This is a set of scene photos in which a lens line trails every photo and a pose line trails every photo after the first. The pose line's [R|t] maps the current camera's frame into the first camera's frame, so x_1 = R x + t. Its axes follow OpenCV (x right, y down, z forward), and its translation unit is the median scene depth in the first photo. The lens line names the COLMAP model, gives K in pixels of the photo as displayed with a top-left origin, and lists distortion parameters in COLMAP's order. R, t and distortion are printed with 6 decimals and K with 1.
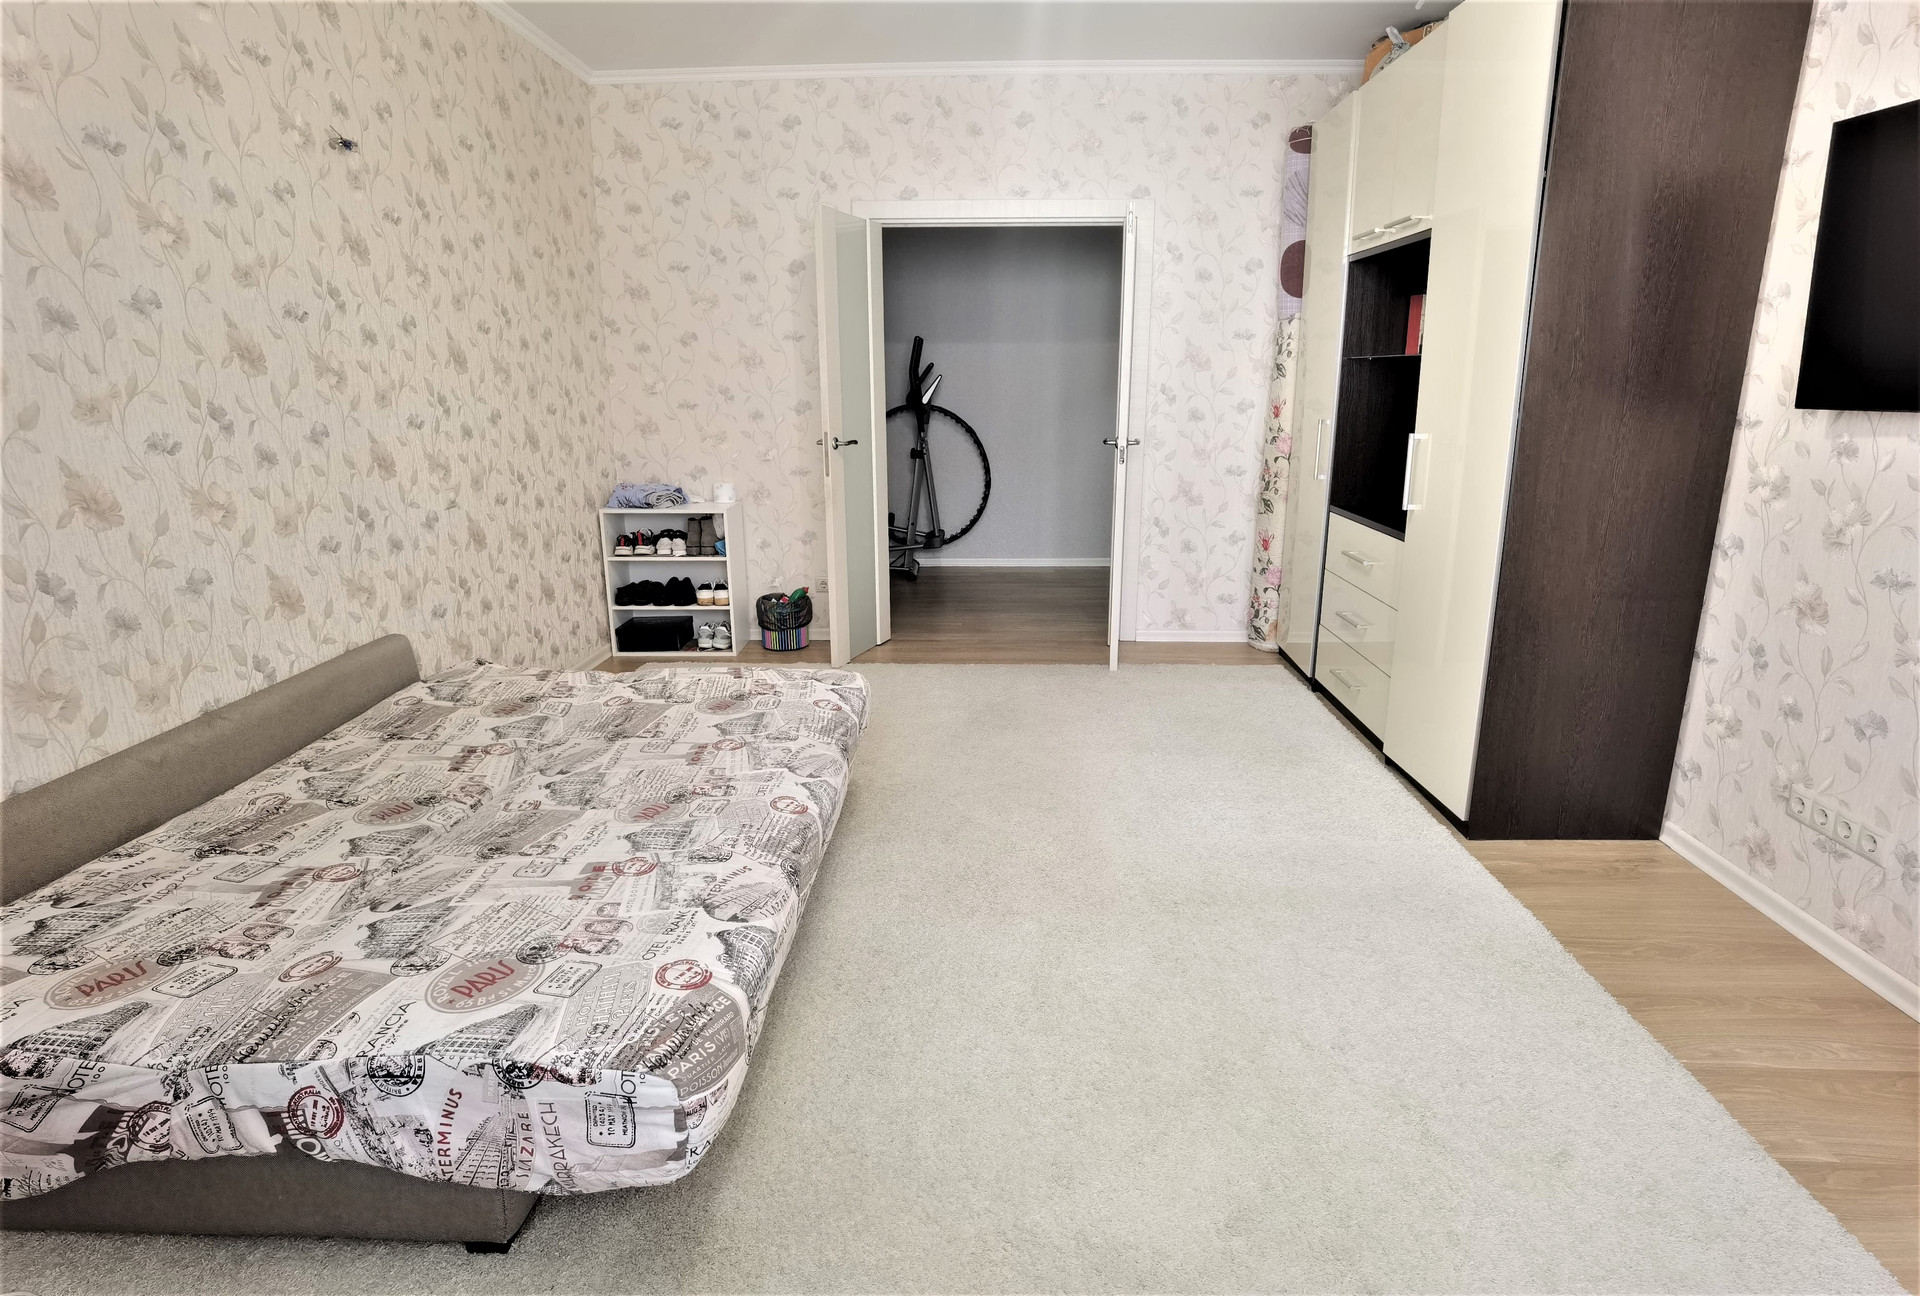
lens RADIAL K [[1058.1, 0, 978.7], [0, 1058.1, 641.5], [0, 0, 1]] dist [-0.068257, 0.043599]
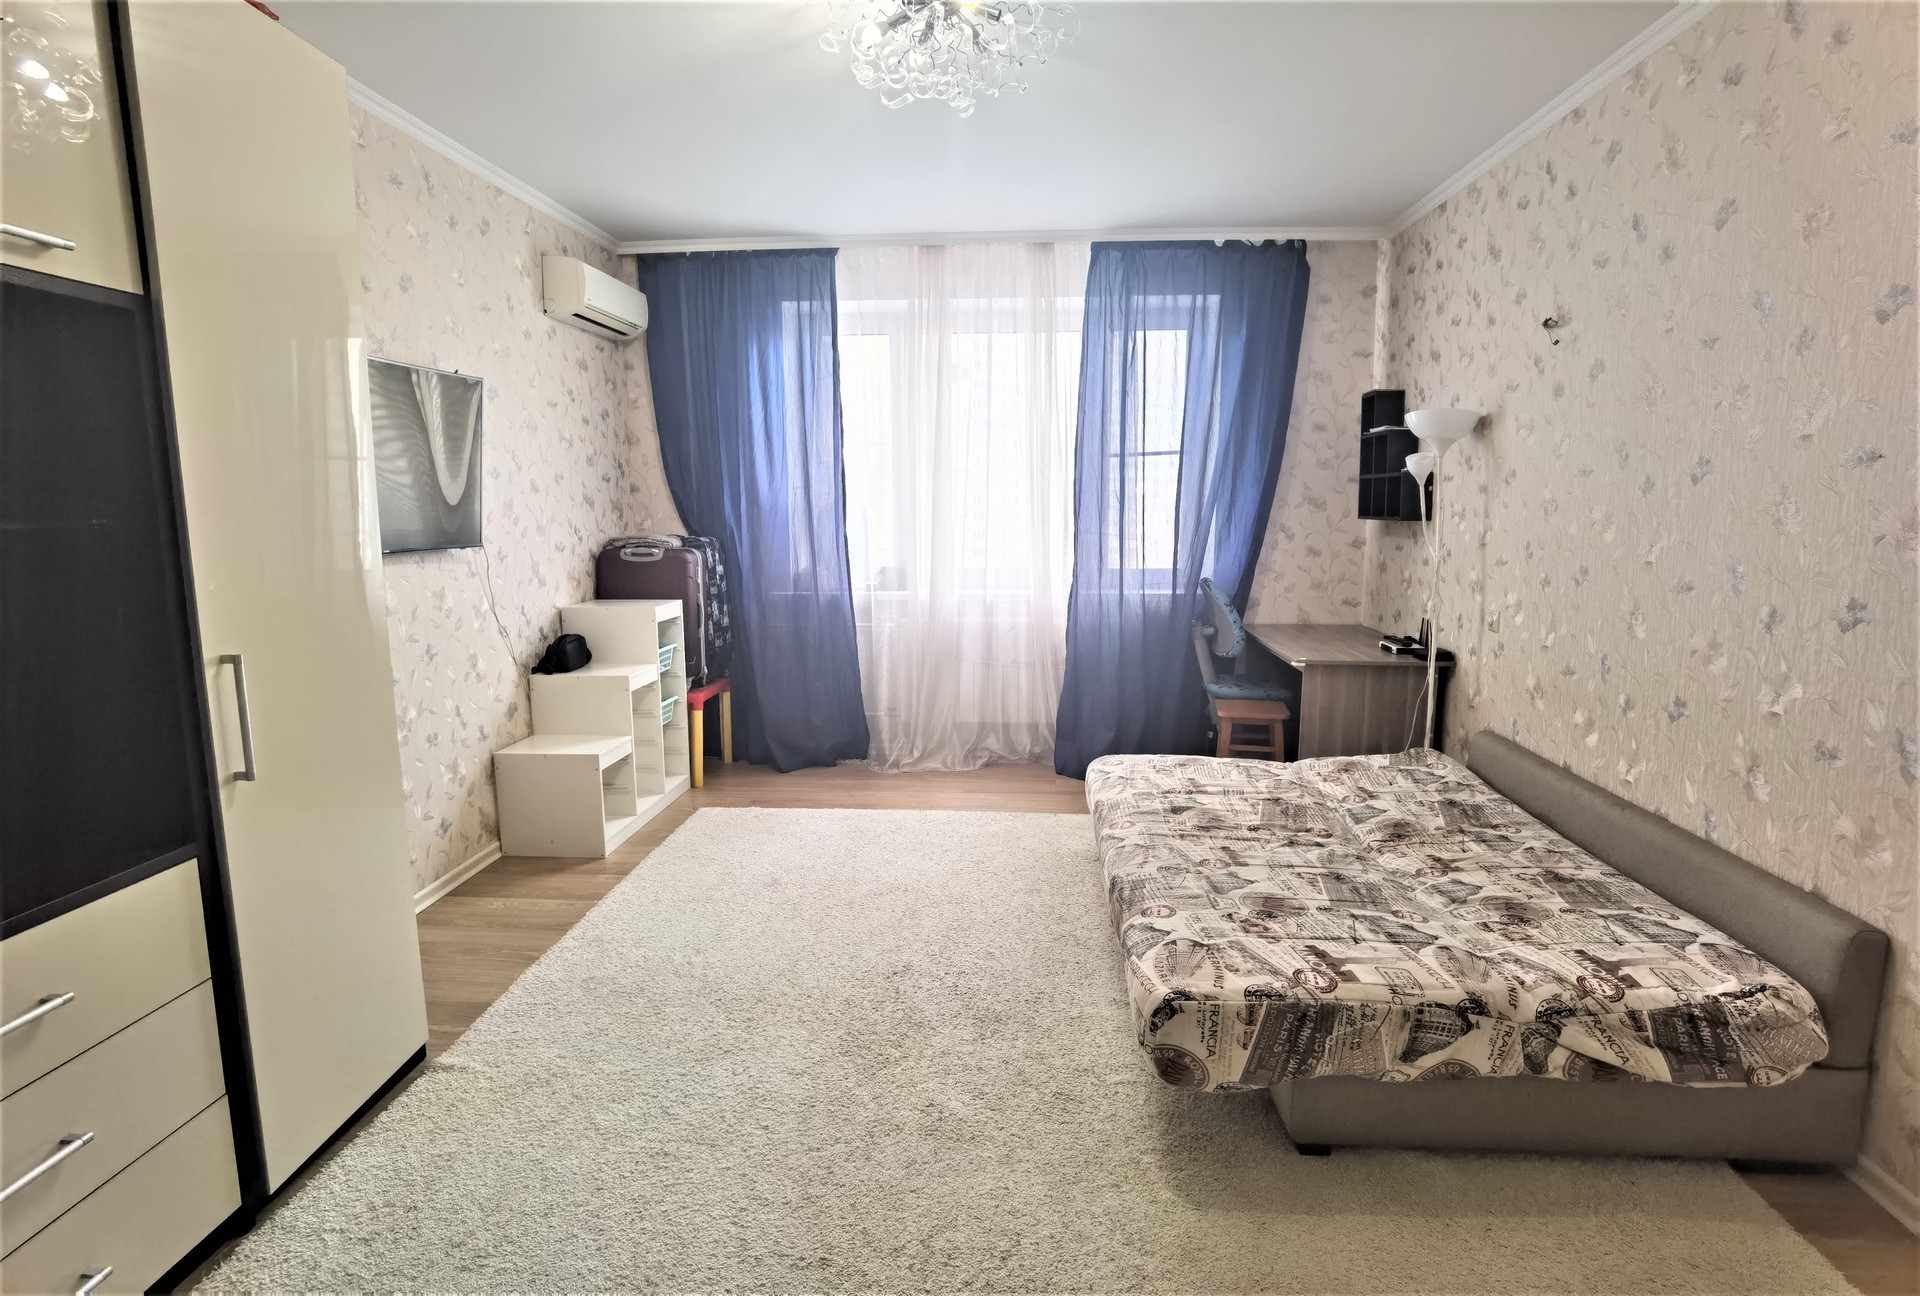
lens RADIAL K [[989.6, 0, 960.0], [0, 989.6, 648.0], [0, 0, 1]] dist [-0.044259, 0.017971]
pose [[-0.998829, -0.002883, 0.048287, -0.020622], [0.016325, 0.919571, 0.392585, -0.539819], [-0.045536, 0.392914, -0.918447, 1.954196]]
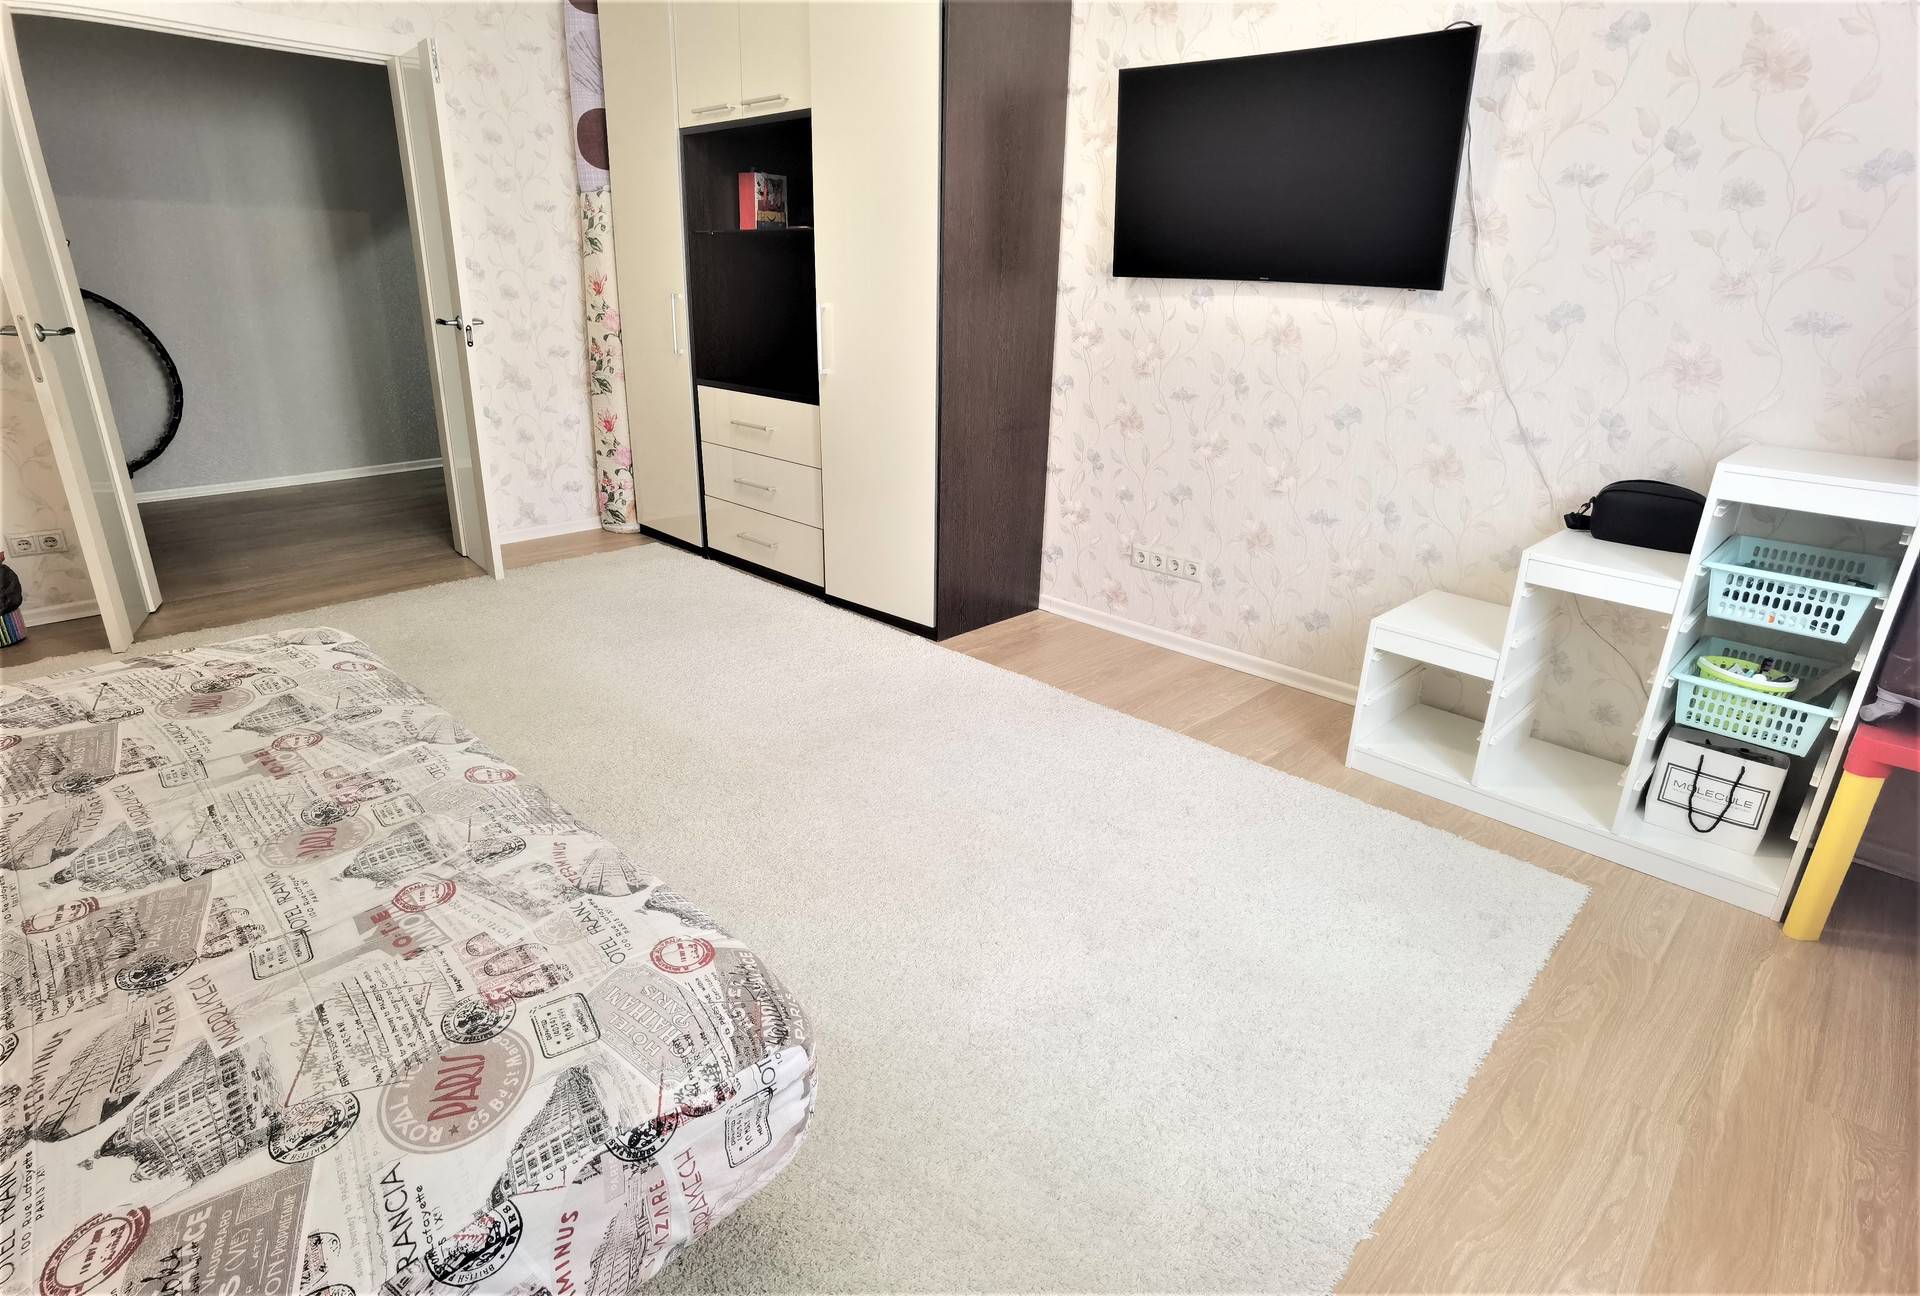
lens RADIAL K [[1002.6, 0, 960.0], [0, 1002.6, 648.0], [0, 0, 1]] dist [-0.018380, -0.000430]
pose [[0.680989, -0.243344, 0.690679, -0.405326], [0.160376, 0.969836, 0.183571, -0.019462], [-0.714516, -0.014241, 0.699474, 0.186246]]
